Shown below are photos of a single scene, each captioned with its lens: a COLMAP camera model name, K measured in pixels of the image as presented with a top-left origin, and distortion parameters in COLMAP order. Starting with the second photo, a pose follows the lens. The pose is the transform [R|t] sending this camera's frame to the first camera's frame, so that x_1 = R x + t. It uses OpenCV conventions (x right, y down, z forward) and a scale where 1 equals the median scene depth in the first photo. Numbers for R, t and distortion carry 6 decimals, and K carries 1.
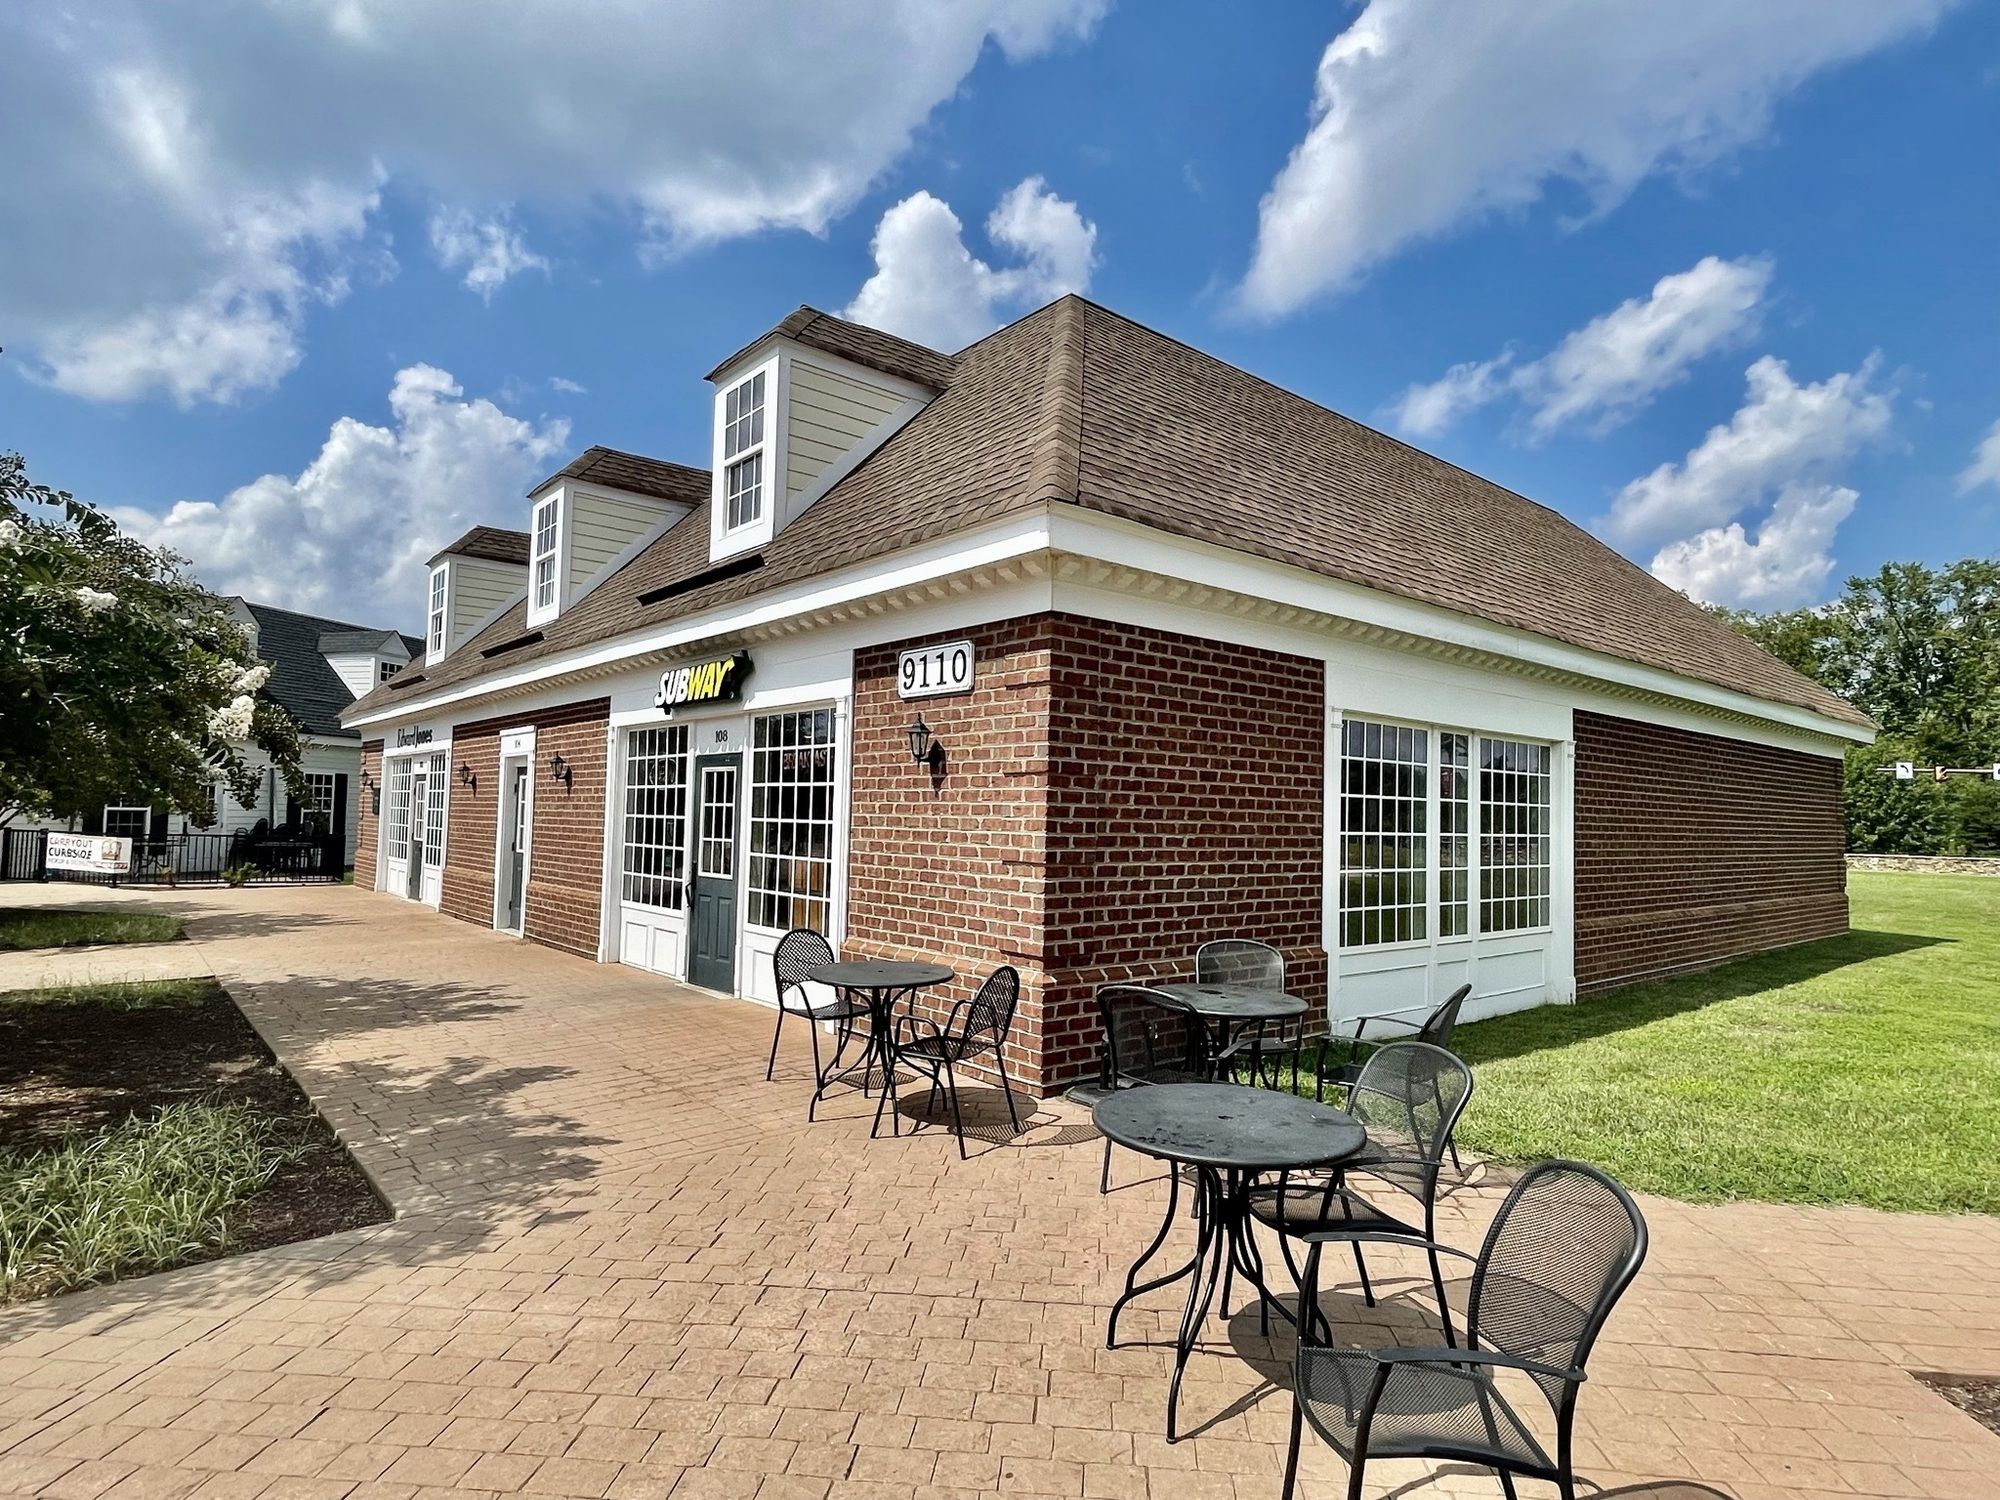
lens RADIAL K [[1047.4, 0, 1007.2], [0, 1047.4, 744.6], [0, 0, 1]] dist [-0.003924, -0.001623]
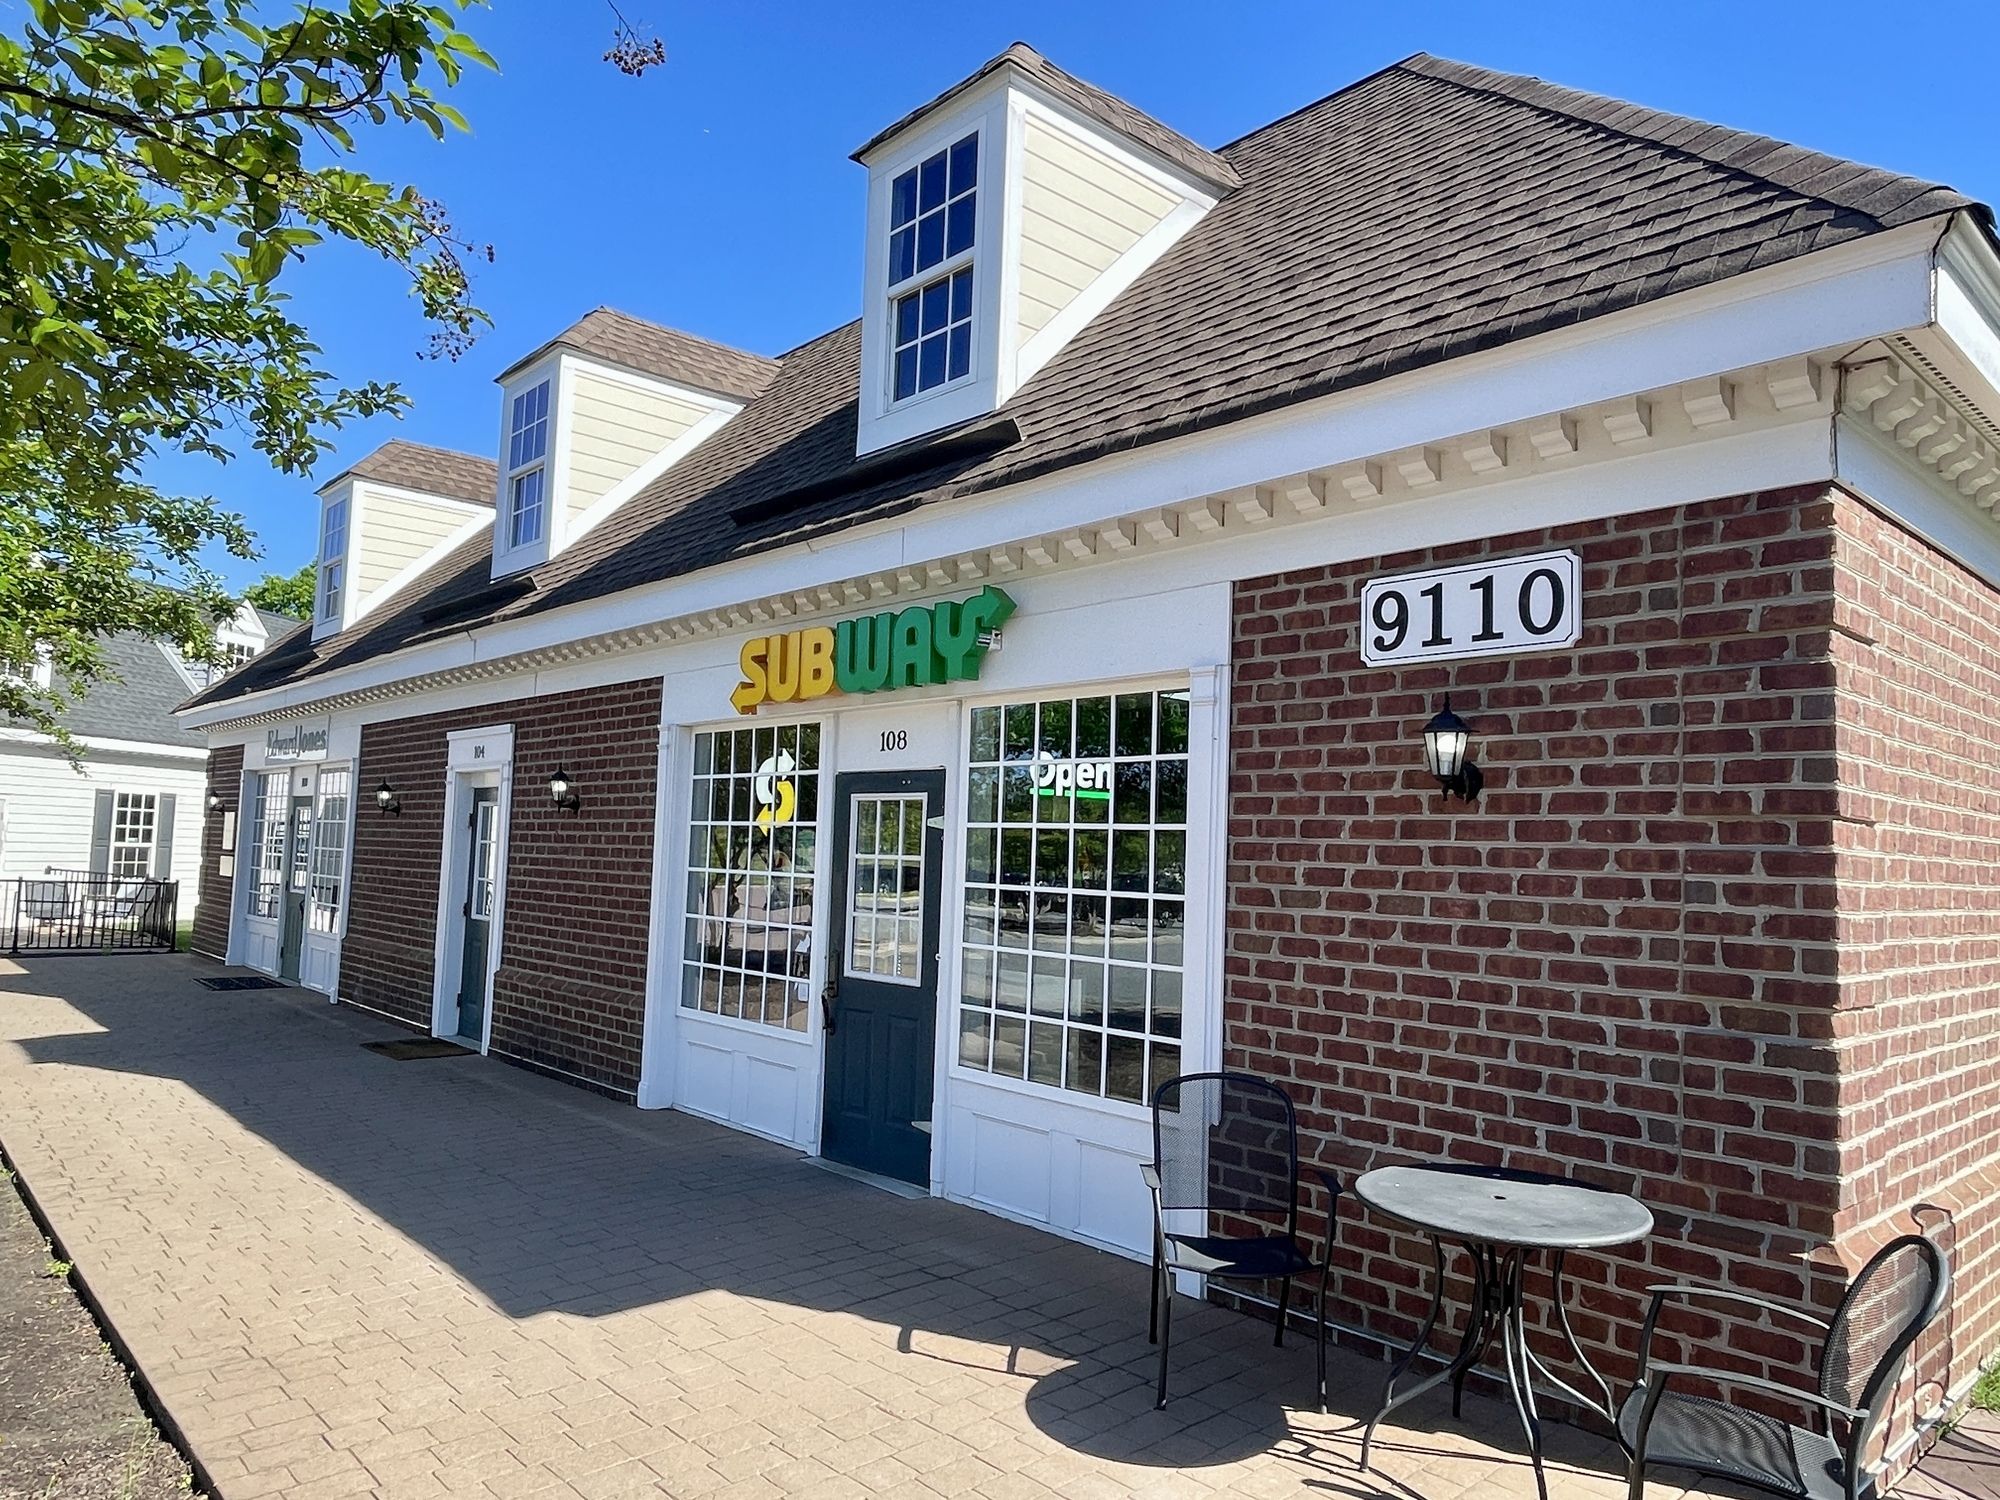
lens RADIAL K [[1314.2, 0, 982.5], [0, 1314.2, 755.4], [0, 0, 1]] dist [0.008001, 0.000598]
pose [[0.999698, 0.024392, 0.002994, -0.185094], [-0.024333, 0.999537, -0.018288, 0.010424], [-0.003439, 0.018209, 0.999828, 0.212660]]
